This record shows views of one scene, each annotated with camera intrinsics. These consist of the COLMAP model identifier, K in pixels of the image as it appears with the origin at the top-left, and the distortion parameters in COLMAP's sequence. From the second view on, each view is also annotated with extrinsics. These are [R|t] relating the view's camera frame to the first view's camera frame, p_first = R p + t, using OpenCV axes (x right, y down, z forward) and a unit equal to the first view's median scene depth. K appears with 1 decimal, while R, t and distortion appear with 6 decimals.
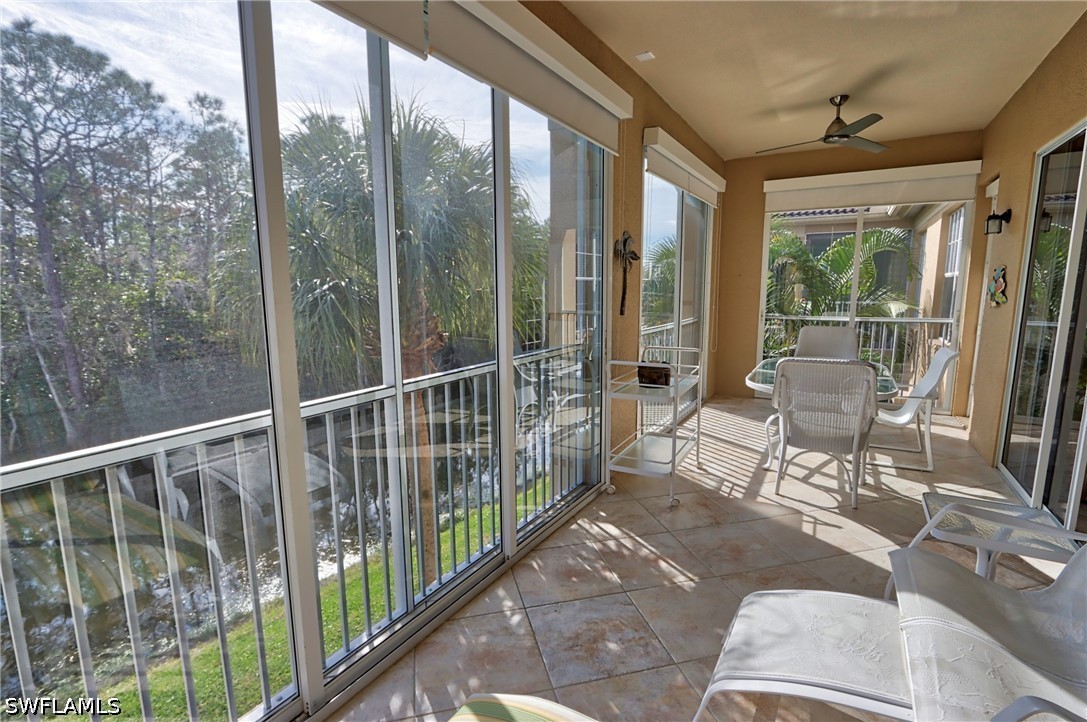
lens RADIAL K [[511.1, 0, 535.7], [0, 511.1, 360.0], [0, 0, 1]] dist [-0.002097, -0.000524]
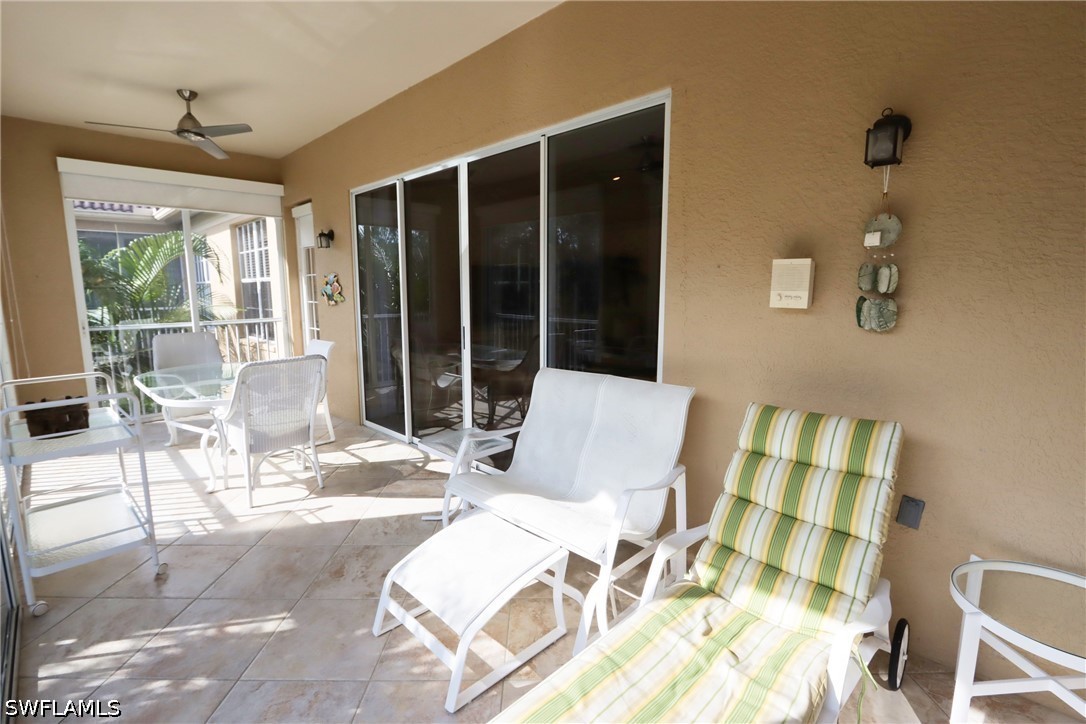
lens RADIAL K [[510.6, 0, 535.2], [0, 510.6, 361.0], [0, 0, 1]] dist [-0.002097, -0.000524]
pose [[0.262522, -0.135487, 0.955367, -0.240026], [0.146403, 0.984223, 0.099350, -0.020417], [-0.953755, 0.113787, 0.278216, 0.190402]]
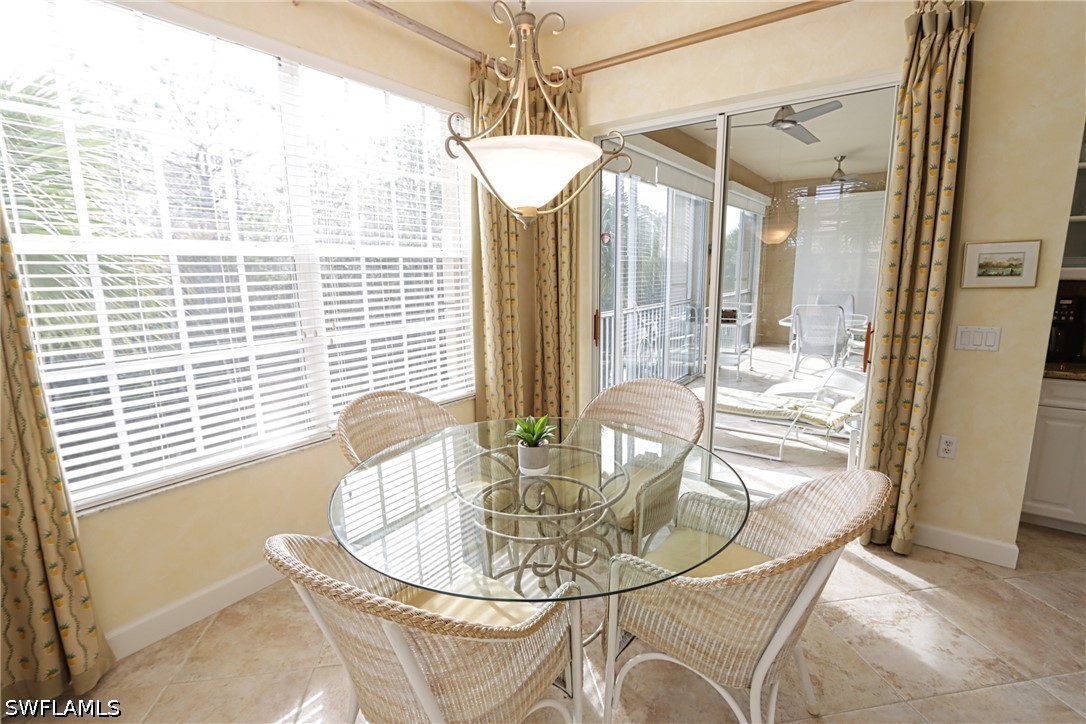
lens RADIAL K [[510.6, 0, 535.2], [0, 510.6, 361.0], [0, 0, 1]] dist [-0.002097, -0.000524]
pose [[0.996485, 0.007430, -0.083438, -0.293734], [-0.005181, 0.999618, 0.027142, 0.132847], [0.083608, -0.026614, 0.996143, -0.872998]]
